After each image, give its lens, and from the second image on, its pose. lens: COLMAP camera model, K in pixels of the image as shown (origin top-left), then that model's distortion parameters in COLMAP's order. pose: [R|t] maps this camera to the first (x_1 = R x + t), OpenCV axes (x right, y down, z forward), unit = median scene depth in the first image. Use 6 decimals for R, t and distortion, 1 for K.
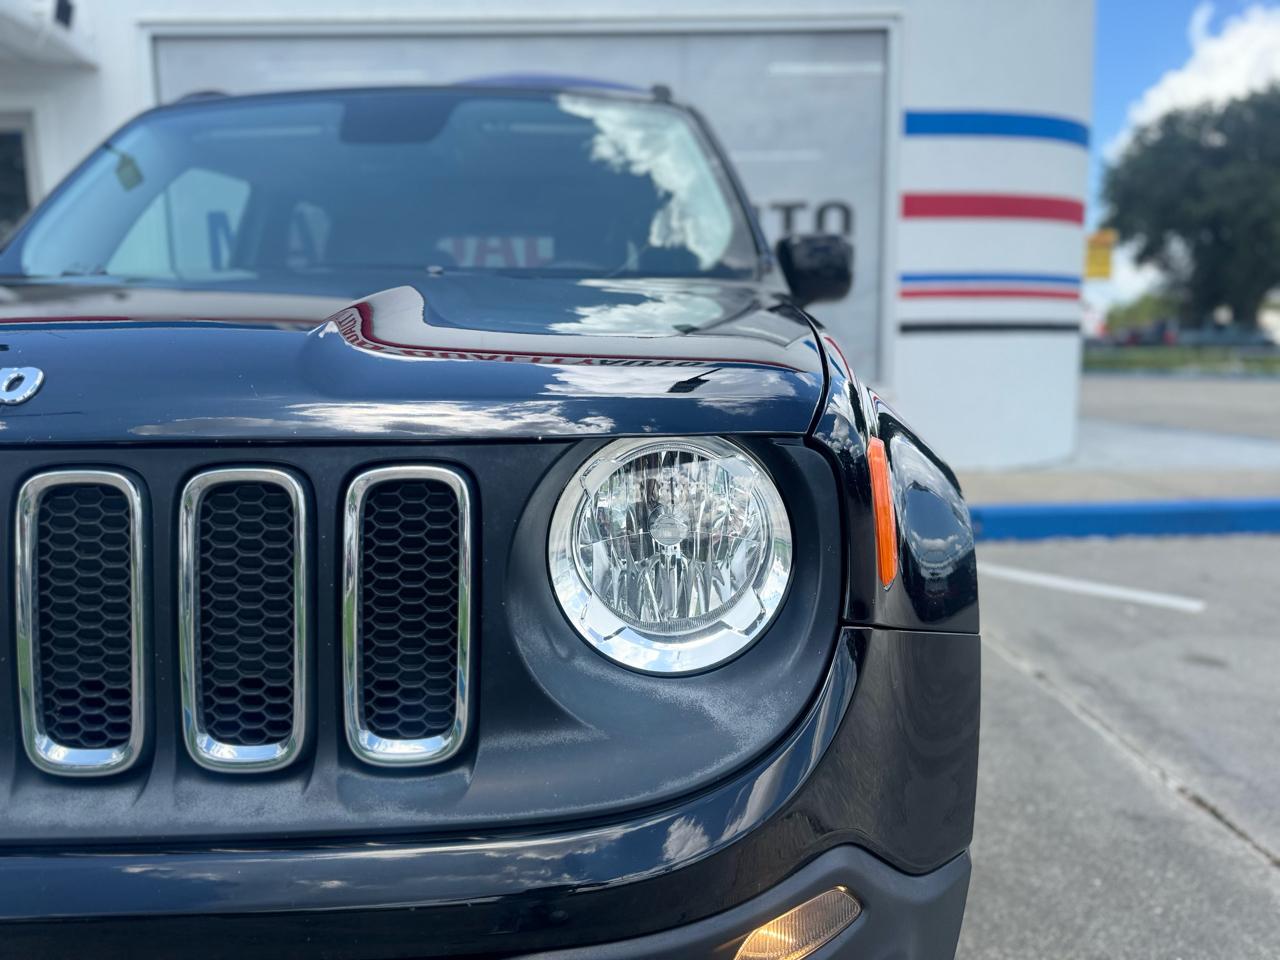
lens RADIAL K [[902.5, 0, 636.2], [0, 902.5, 487.6], [0, 0, 1]] dist [0.034746, -0.035431]
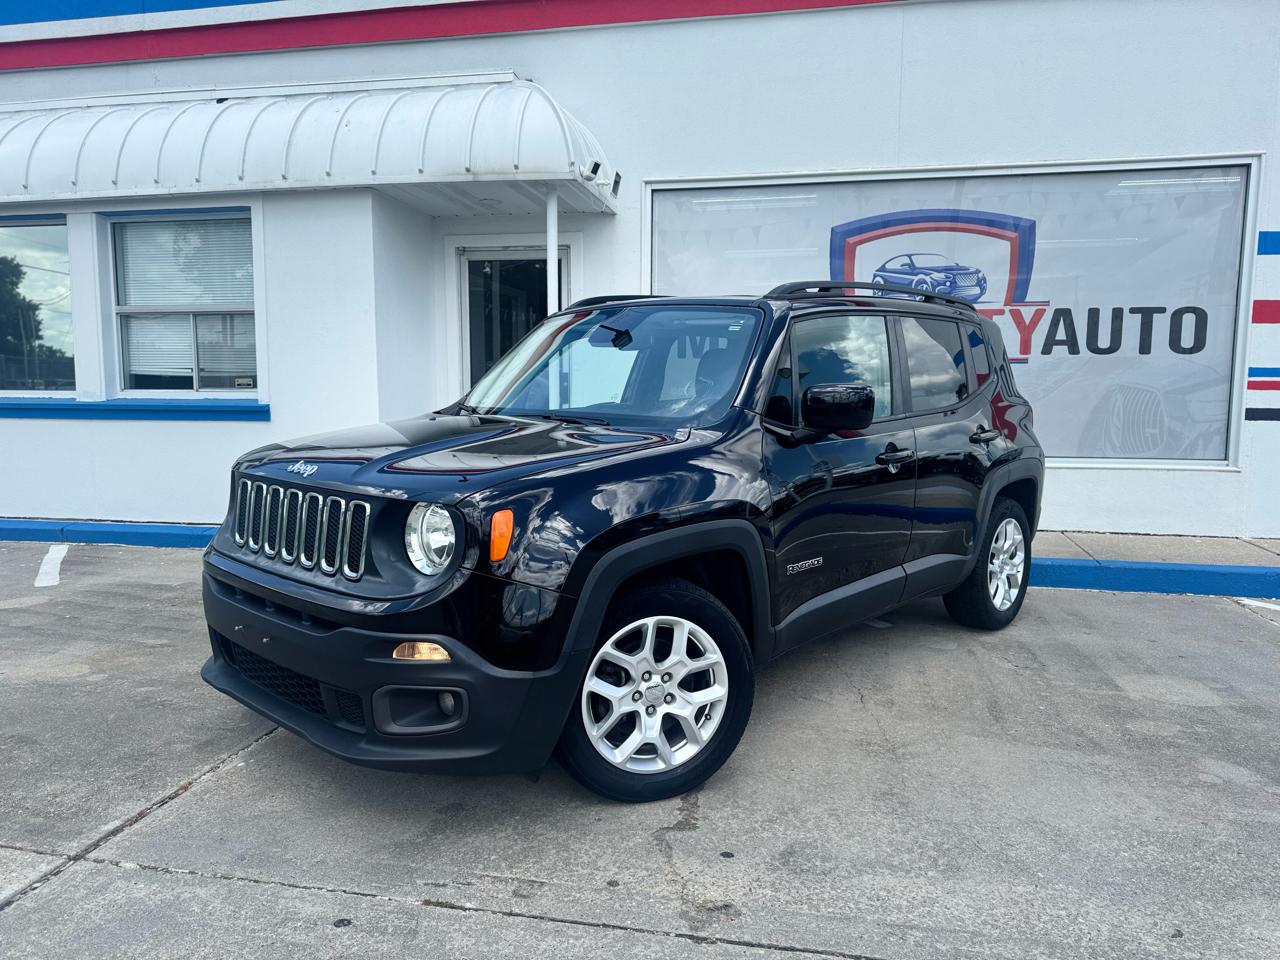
lens RADIAL K [[902.5, 0, 643.1], [0, 902.5, 488.0], [0, 0, 1]] dist [0.034746, -0.035431]
pose [[0.972282, 0.049304, -0.228554, -0.348704], [-0.059332, 0.997544, -0.037213, 0.017413], [0.226158, 0.049742, 0.972820, -0.560268]]
